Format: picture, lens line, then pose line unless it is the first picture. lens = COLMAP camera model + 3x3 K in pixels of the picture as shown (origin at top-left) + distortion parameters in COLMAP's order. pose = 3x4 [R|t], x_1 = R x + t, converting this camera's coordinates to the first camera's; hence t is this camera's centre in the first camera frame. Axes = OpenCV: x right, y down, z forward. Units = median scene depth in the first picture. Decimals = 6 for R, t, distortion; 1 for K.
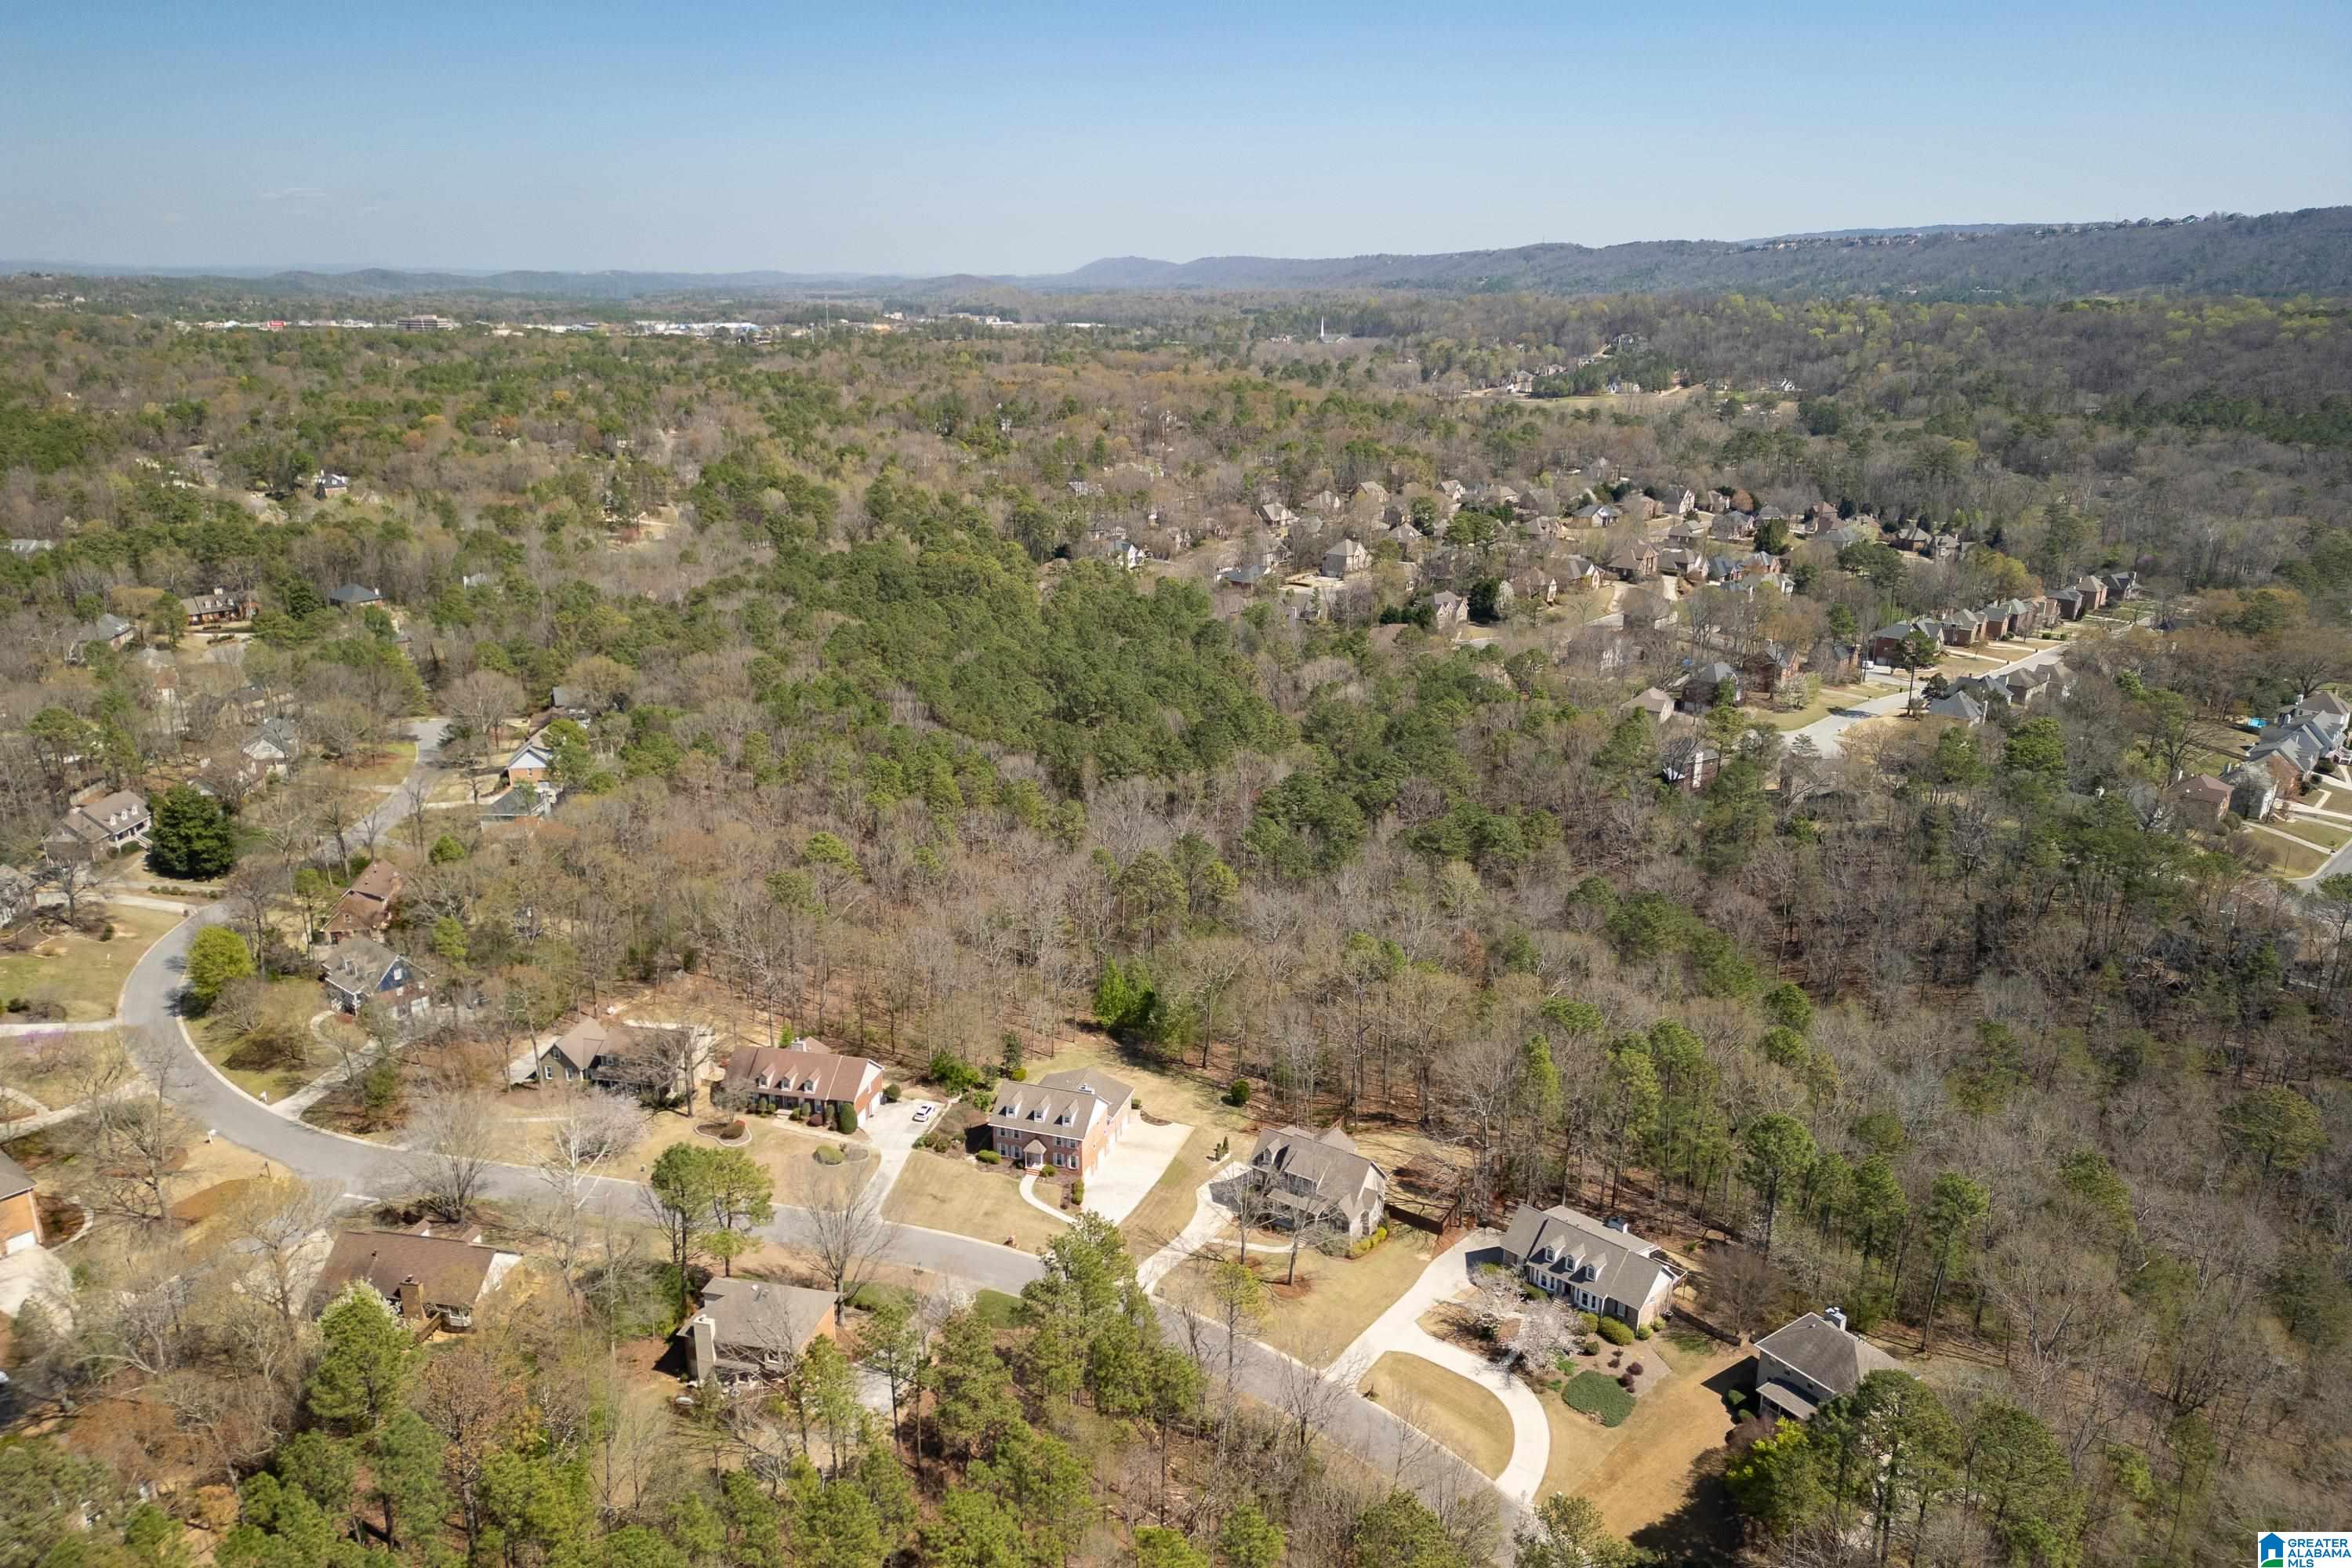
lens RADIAL K [[1611.5, 0, 1168.0], [0, 1611.5, 842.9], [0, 0, 1]] dist [0.073265, -0.064509]
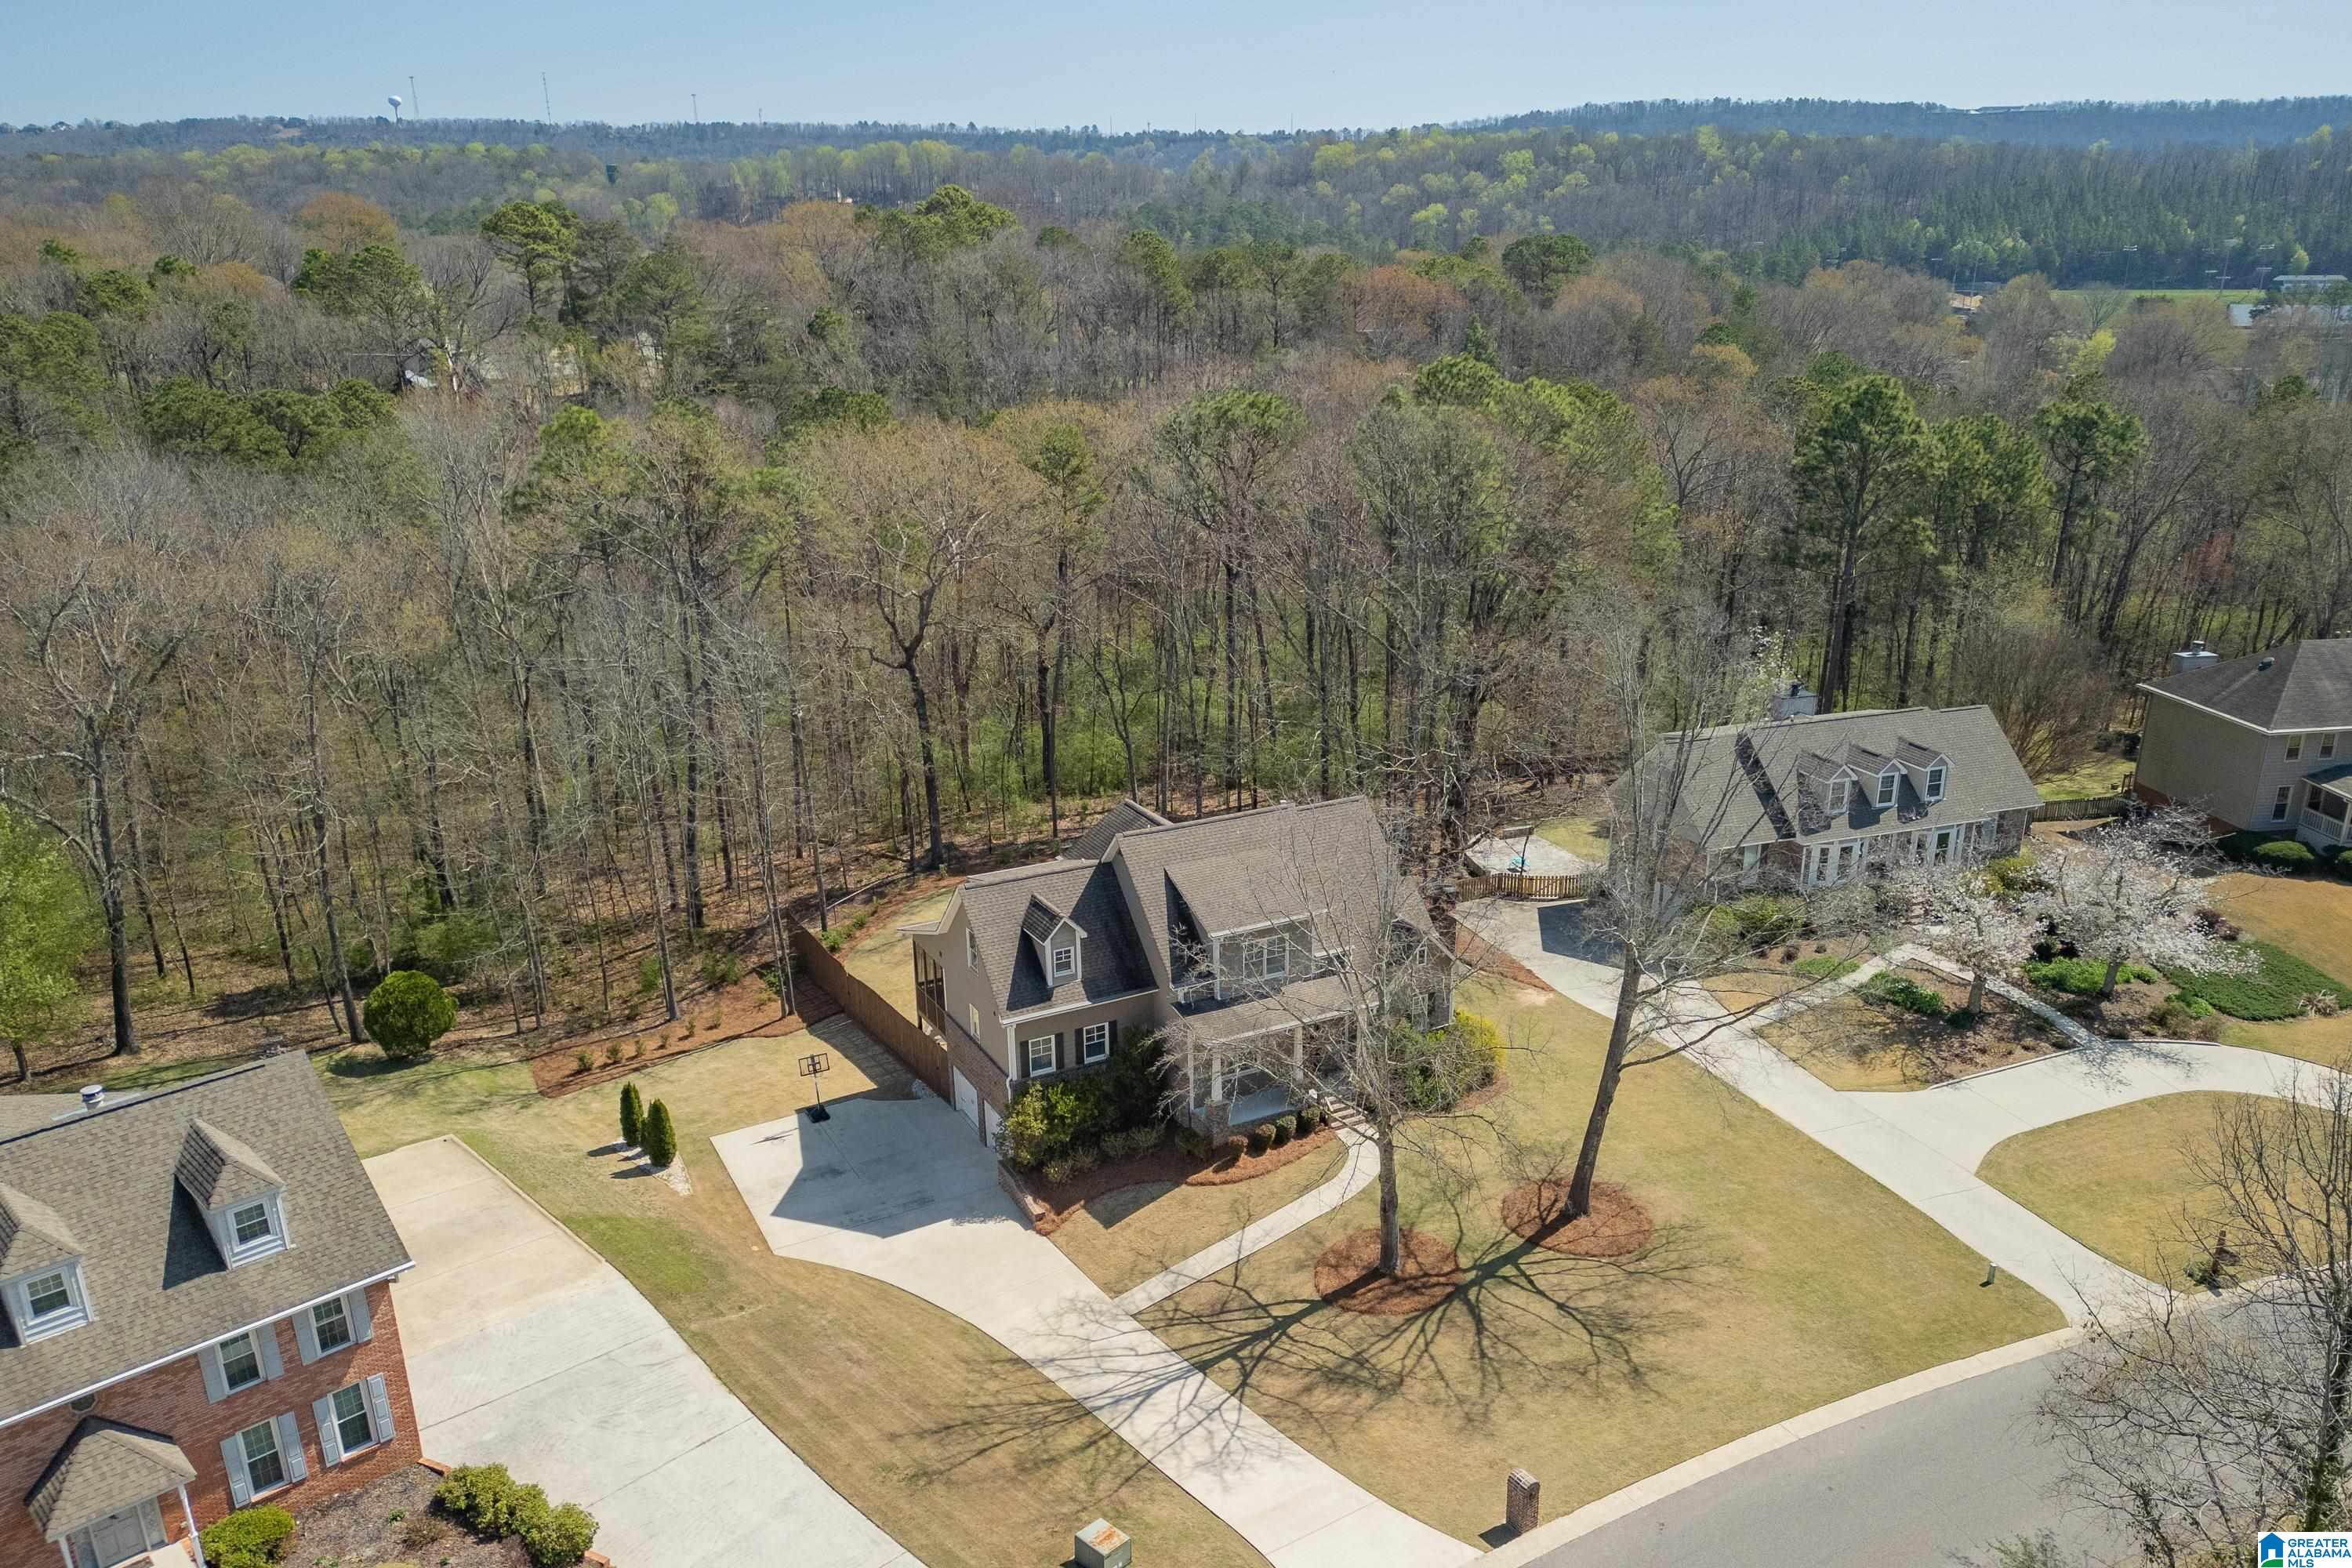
lens RADIAL K [[1703.8, 0, 1225.1], [0, 1703.8, 903.0], [0, 0, 1]] dist [0.079482, -0.066975]
pose [[0.451909, -0.325372, 0.830609, -0.144883], [0.301814, 0.931966, 0.200868, 0.121279], [-0.839456, 0.159915, 0.519365, 0.733137]]
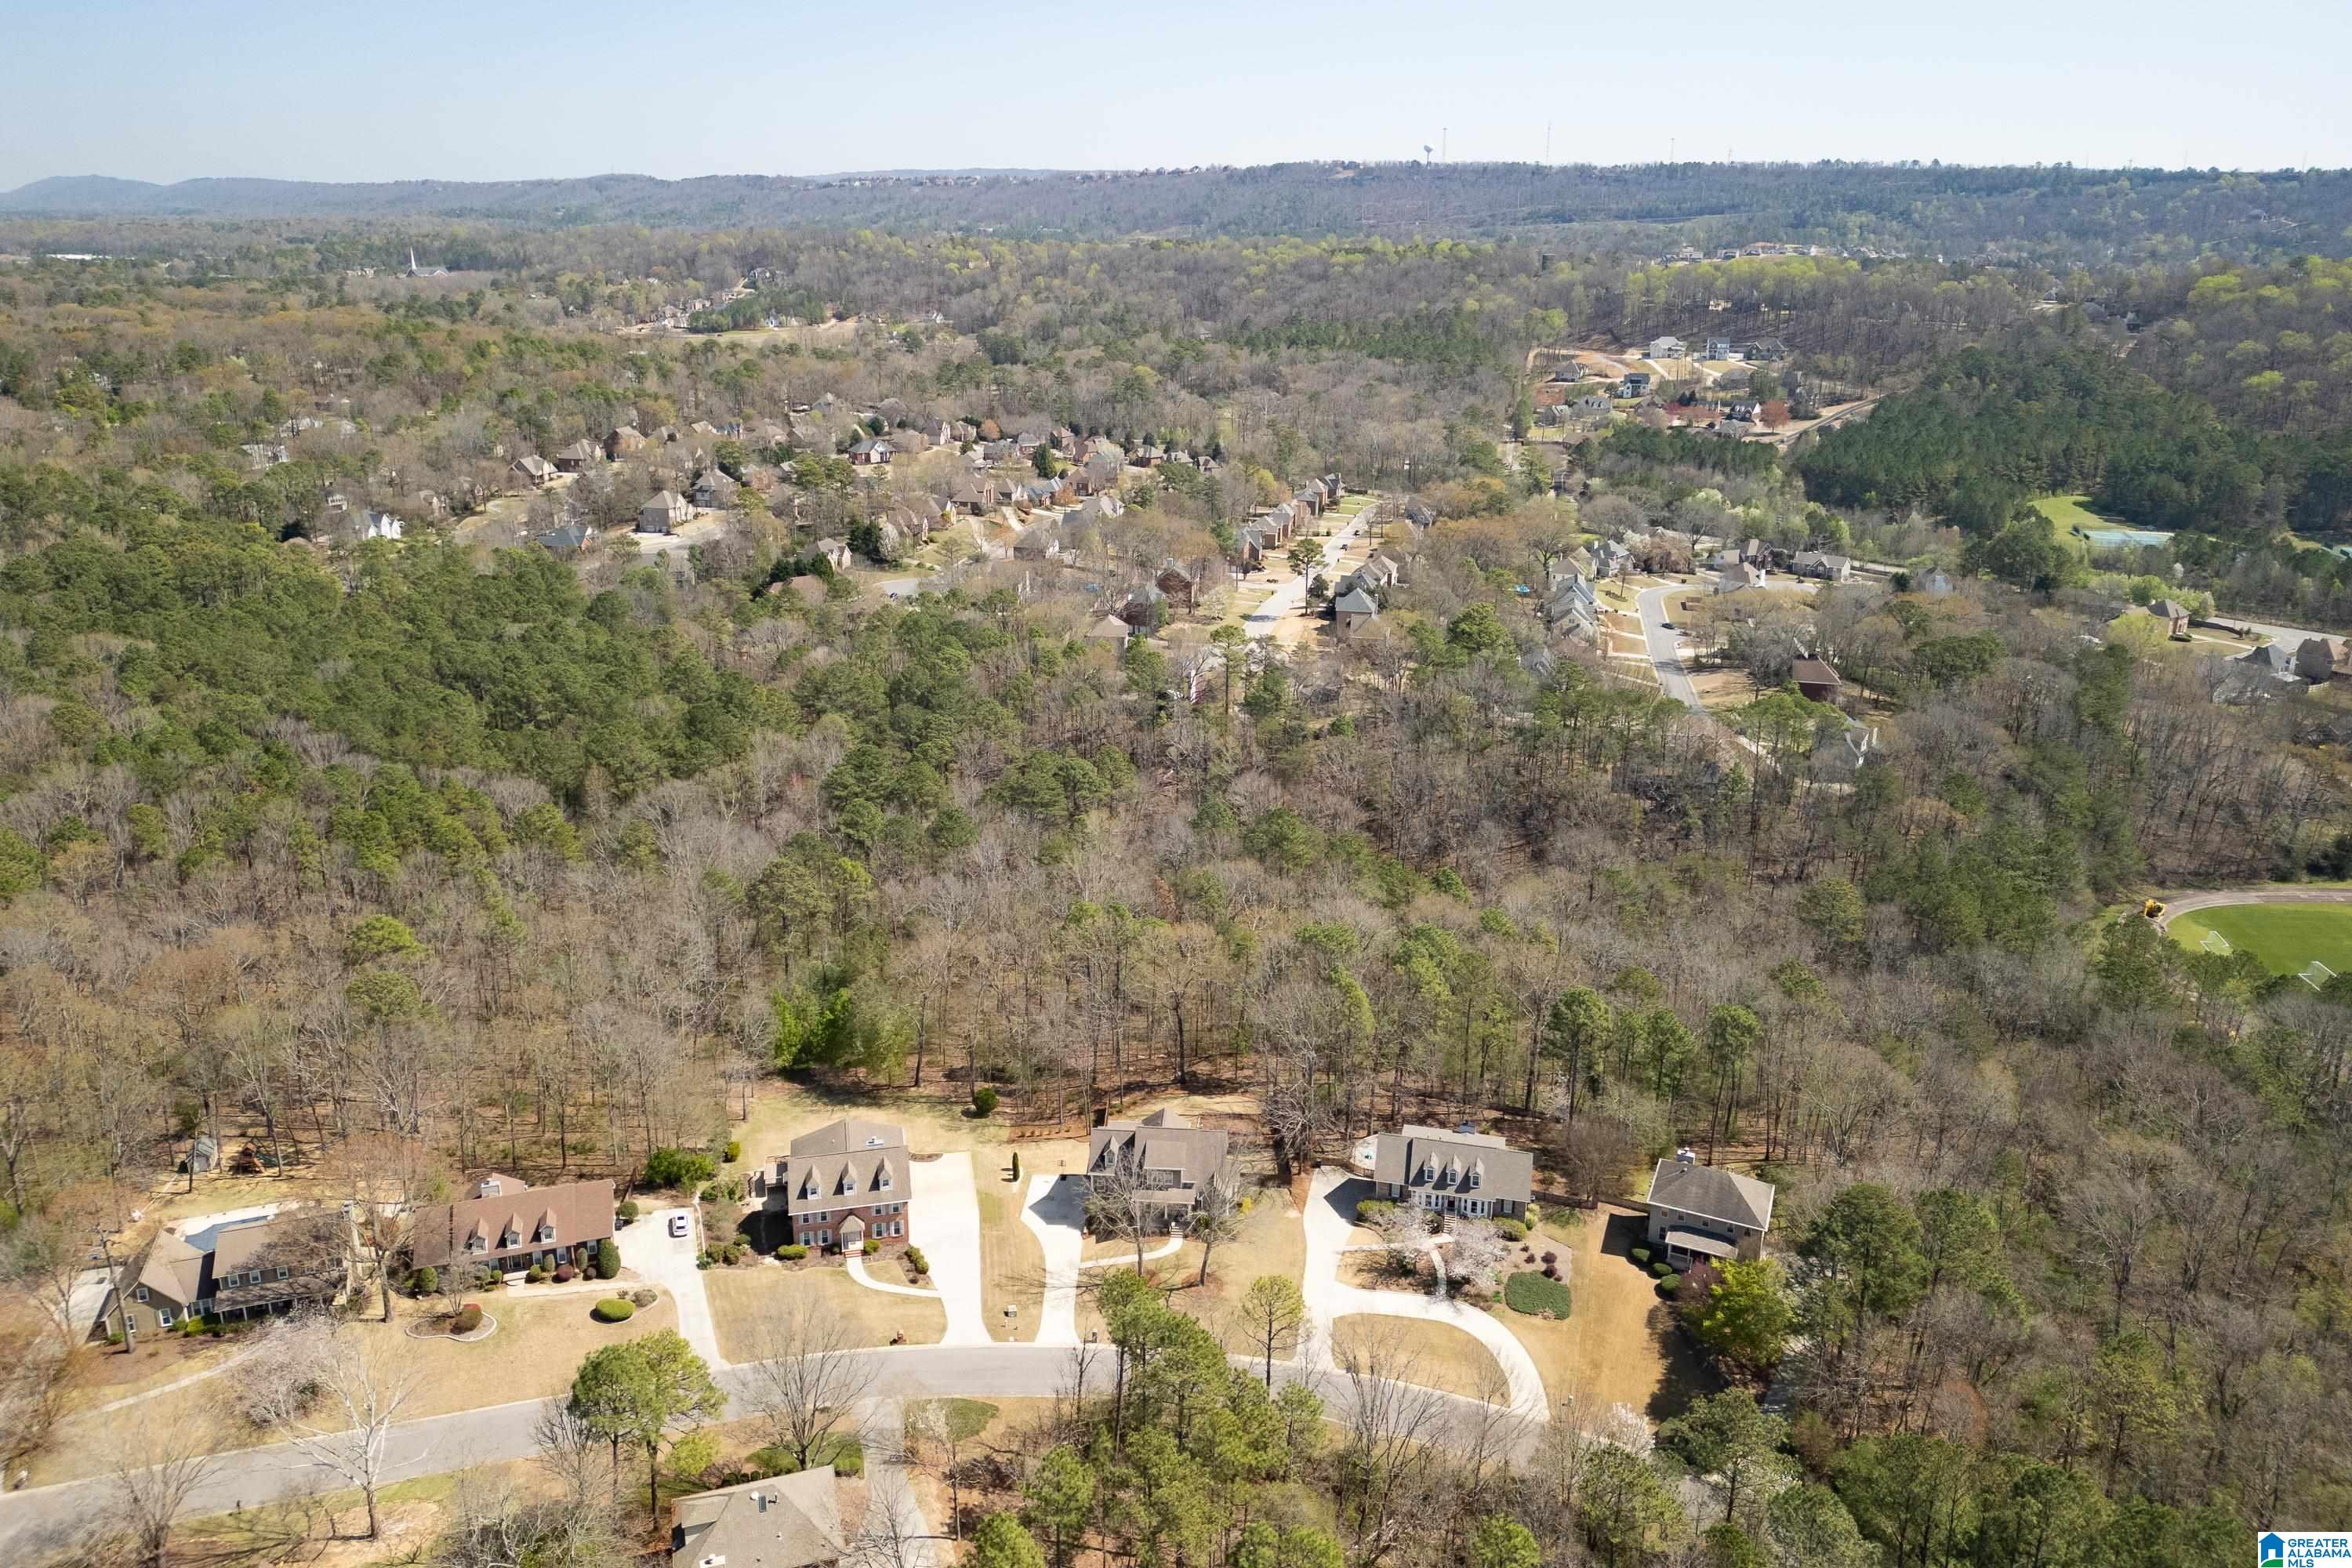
lens RADIAL K [[1626.1, 0, 1170.5], [0, 1626.1, 759.8], [0, 0, 1]] dist [0.064187, -0.060589]
pose [[0.861696, -0.155633, 0.482968, -0.289311], [0.160900, 0.986490, 0.030816, -0.049257], [-0.481238, 0.051155, 0.875096, 0.133937]]
